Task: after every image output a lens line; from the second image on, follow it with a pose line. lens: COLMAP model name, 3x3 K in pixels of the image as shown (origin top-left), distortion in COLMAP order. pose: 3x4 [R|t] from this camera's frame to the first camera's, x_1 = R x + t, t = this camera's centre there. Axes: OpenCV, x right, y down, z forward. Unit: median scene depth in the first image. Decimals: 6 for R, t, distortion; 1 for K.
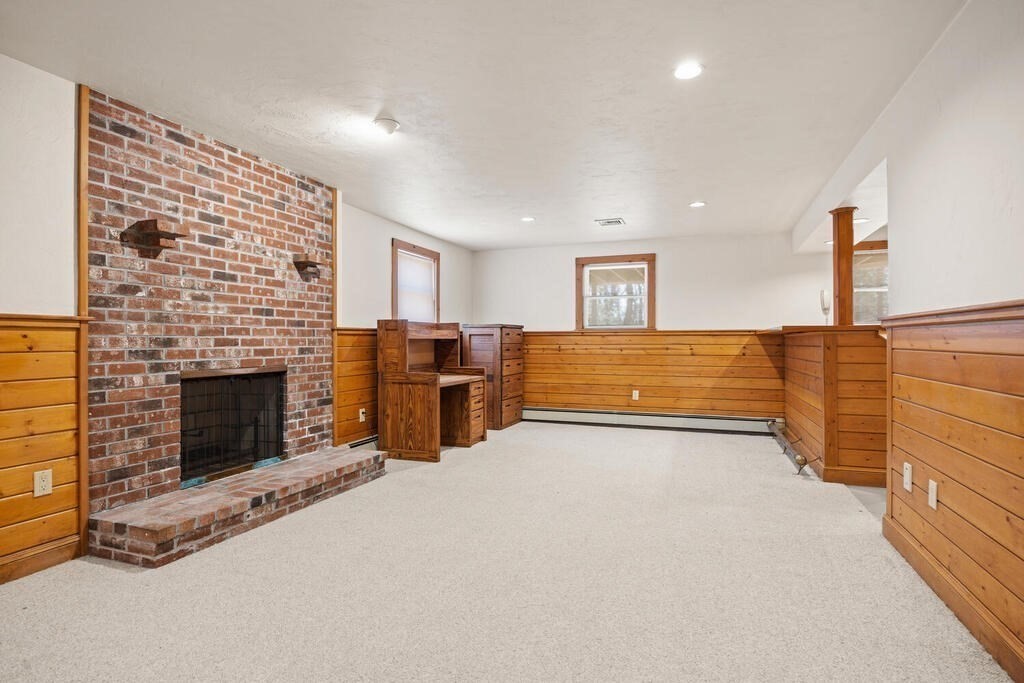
lens RADIAL K [[521.9, 0, 516.1], [0, 521.9, 341.2], [0, 0, 1]] dist [-0.004932, -0.000601]
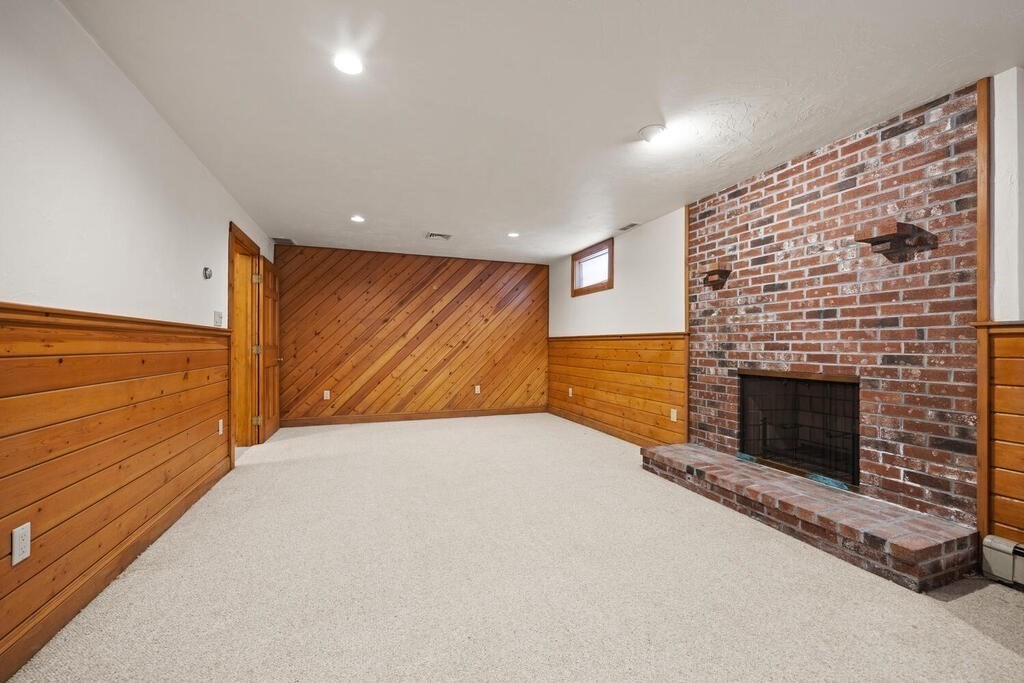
lens RADIAL K [[404.6, 0, 510.0], [0, 404.6, 344.1], [0, 0, 1]] dist [-0.006842, -0.000206]
pose [[-0.765663, -0.002423, -0.643237, 0.412508], [-0.003703, 0.999993, 0.000641, -0.001930], [0.643231, 0.002873, -0.765667, 1.256051]]
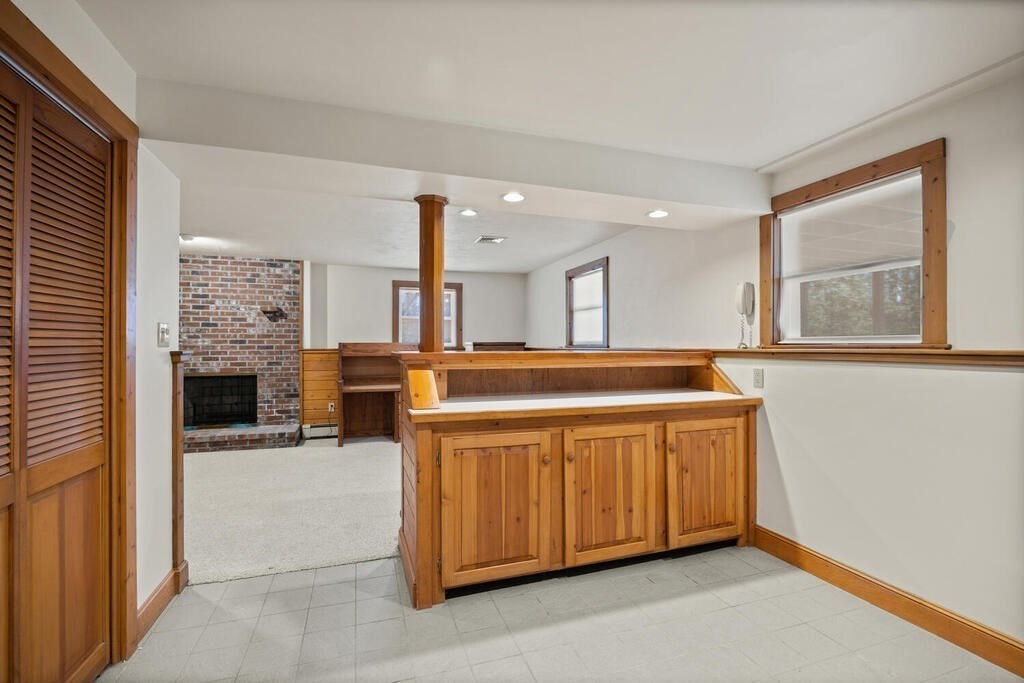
lens RADIAL K [[470.8, 0, 509.5], [0, 470.8, 343.1], [0, 0, 1]] dist [-0.002892, 0.000013]
pose [[0.617995, -0.002170, -0.786179, 1.447788], [-0.000961, 0.999993, -0.003516, -0.049632], [0.786182, 0.002928, 0.617989, 0.773555]]
